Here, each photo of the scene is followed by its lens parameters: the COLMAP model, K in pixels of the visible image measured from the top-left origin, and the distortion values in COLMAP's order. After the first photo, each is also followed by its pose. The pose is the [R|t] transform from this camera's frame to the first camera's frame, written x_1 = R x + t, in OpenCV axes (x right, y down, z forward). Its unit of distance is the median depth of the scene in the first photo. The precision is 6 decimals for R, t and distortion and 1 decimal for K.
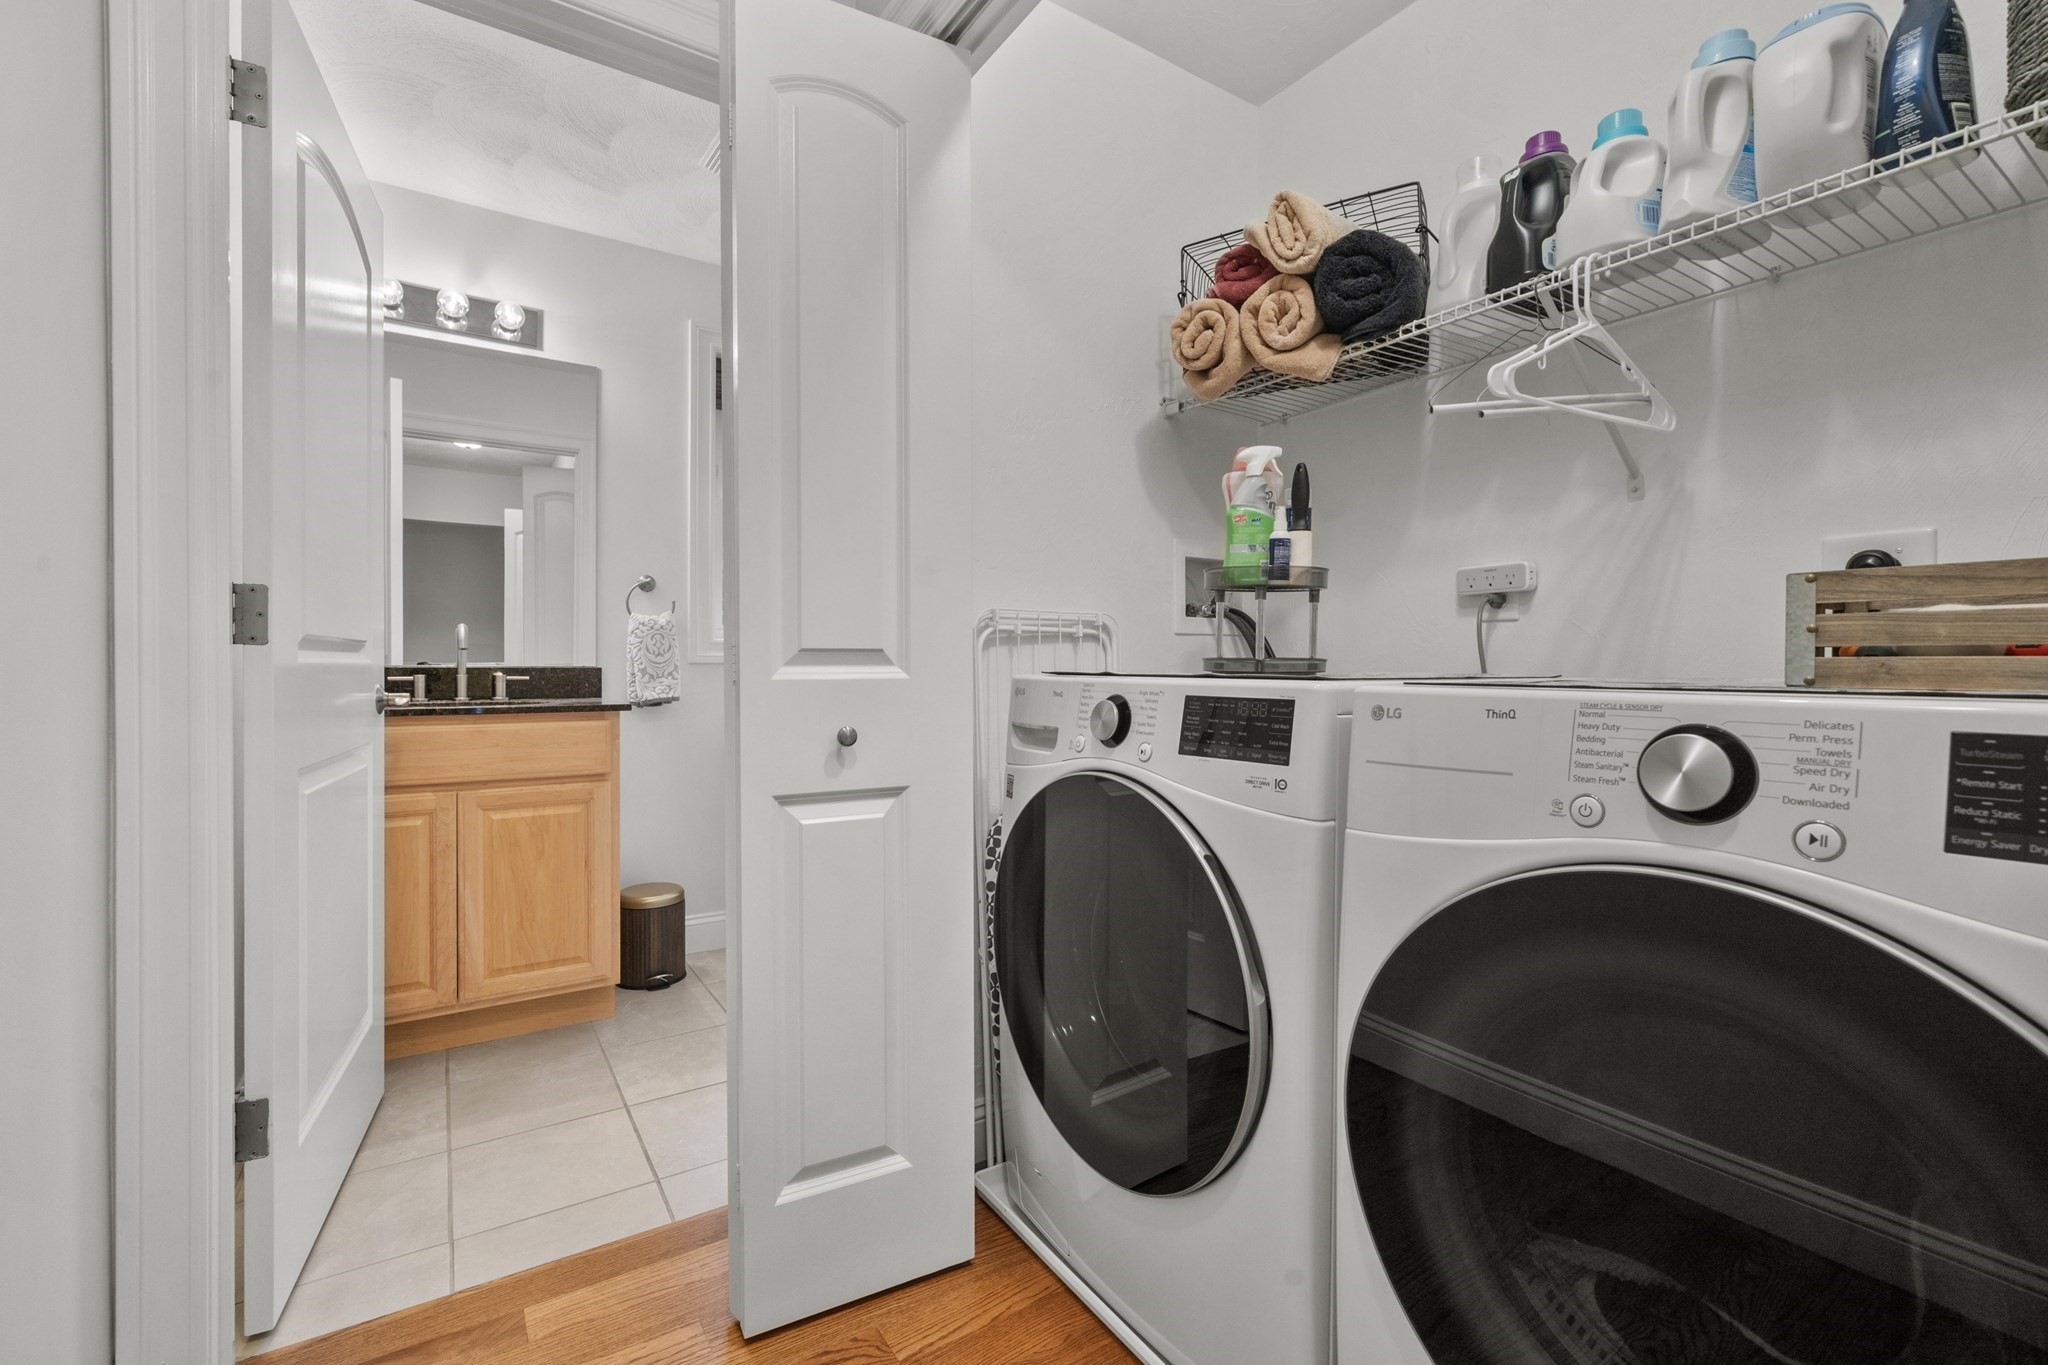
lens RADIAL K [[850.3, 0, 1032.1], [0, 850.3, 693.6], [0, 0, 1]] dist [0.001076, -0.000046]
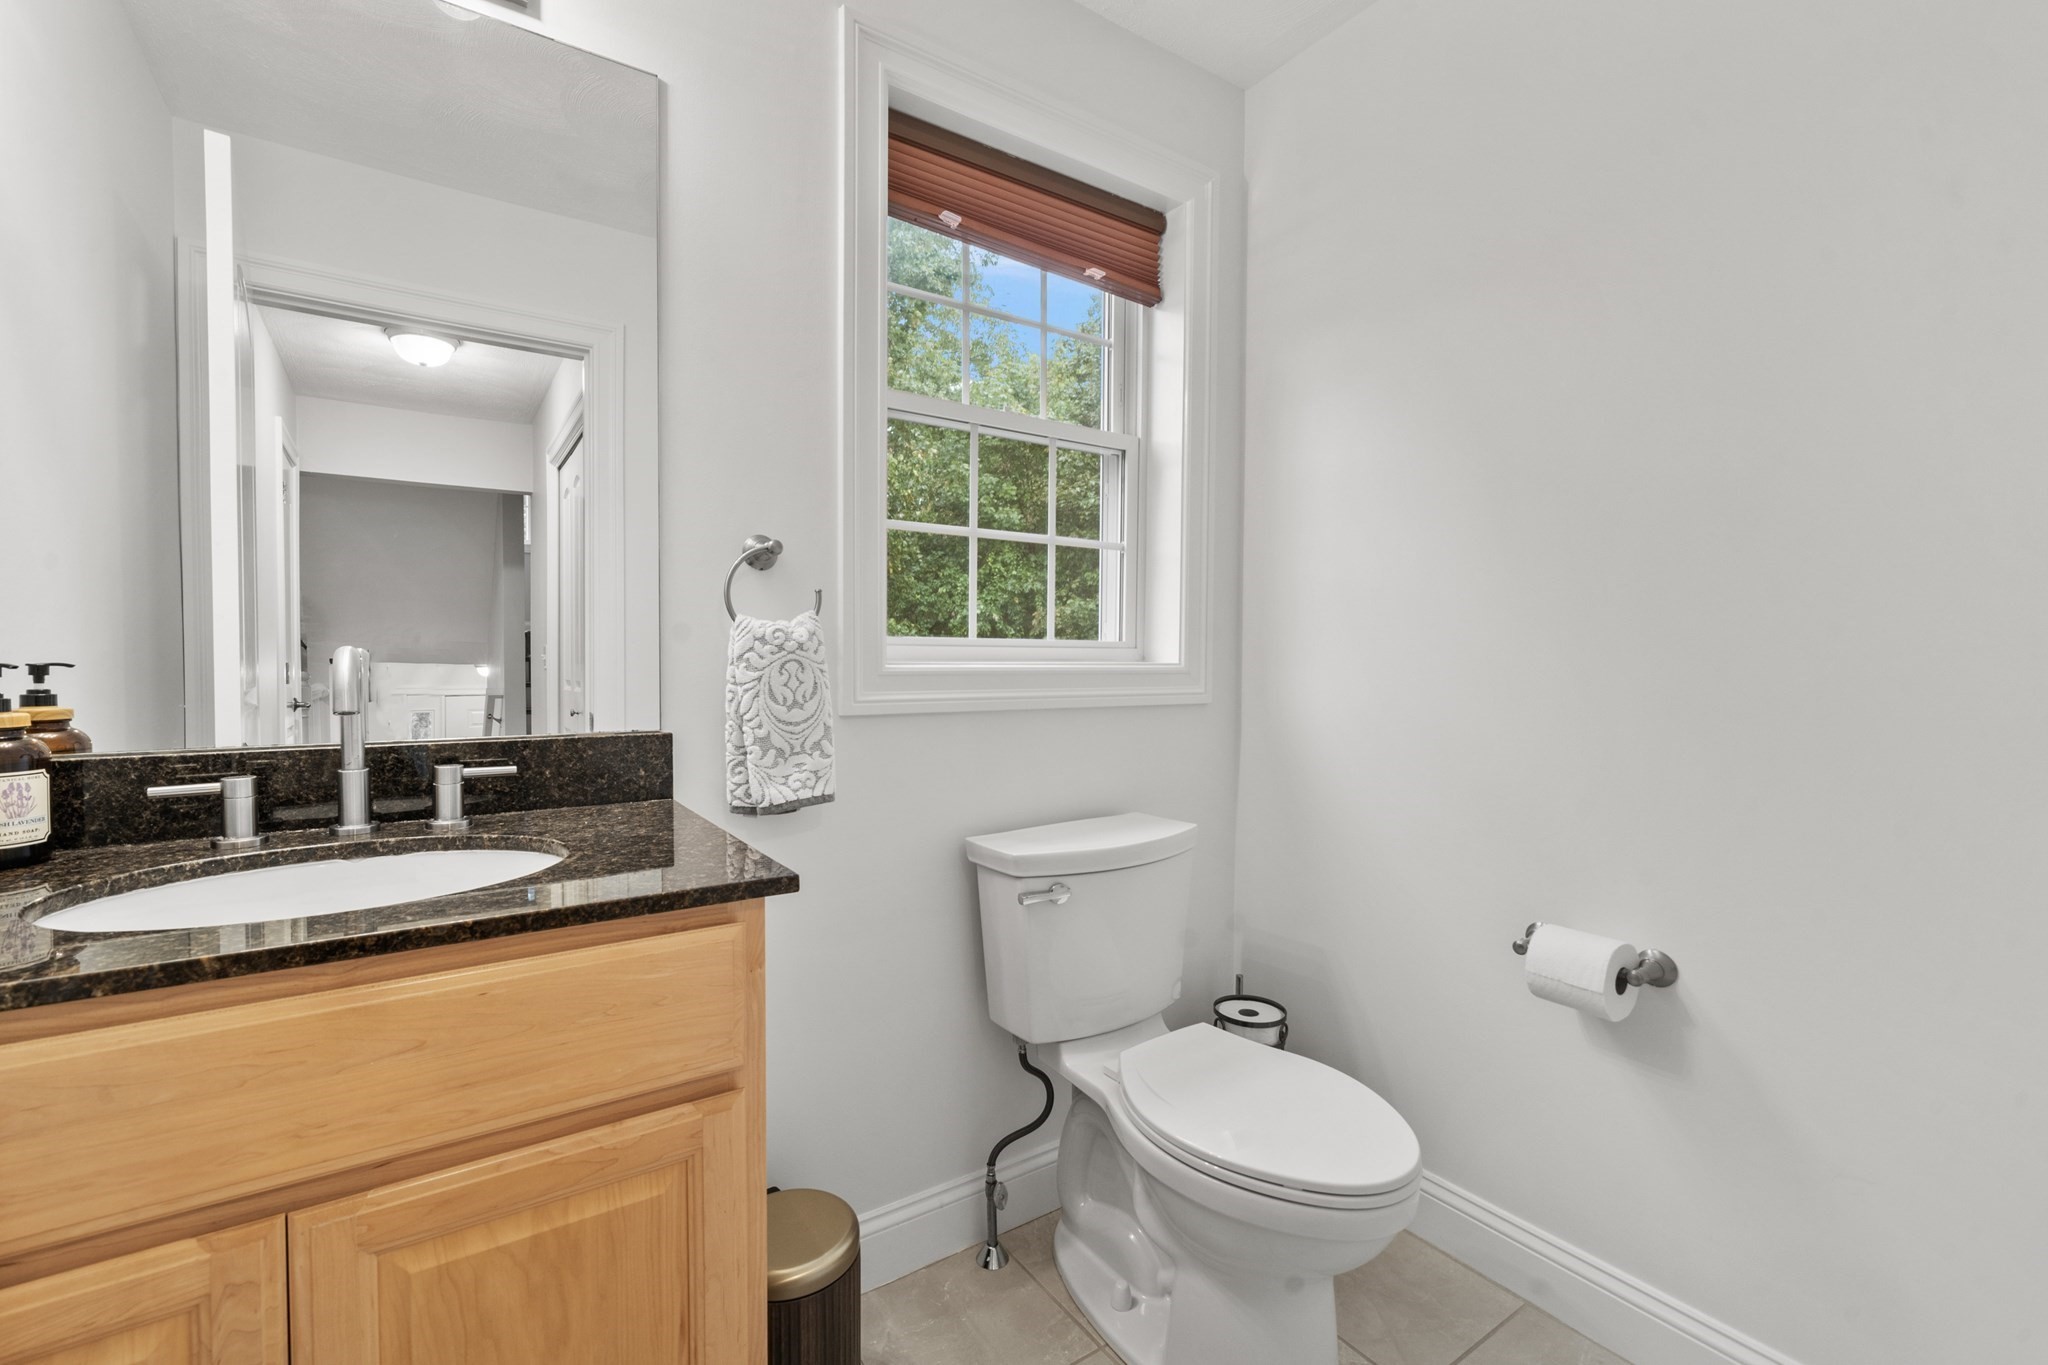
lens RADIAL K [[850.3, 0, 1016.0], [0, 850.3, 691.5], [0, 0, 1]] dist [0.001076, -0.000046]
pose [[0.999995, 0.000535, 0.003079, -0.347985], [-0.000574, 0.999920, 0.012656, -0.064619], [-0.003072, -0.012658, 0.999915, 0.583092]]
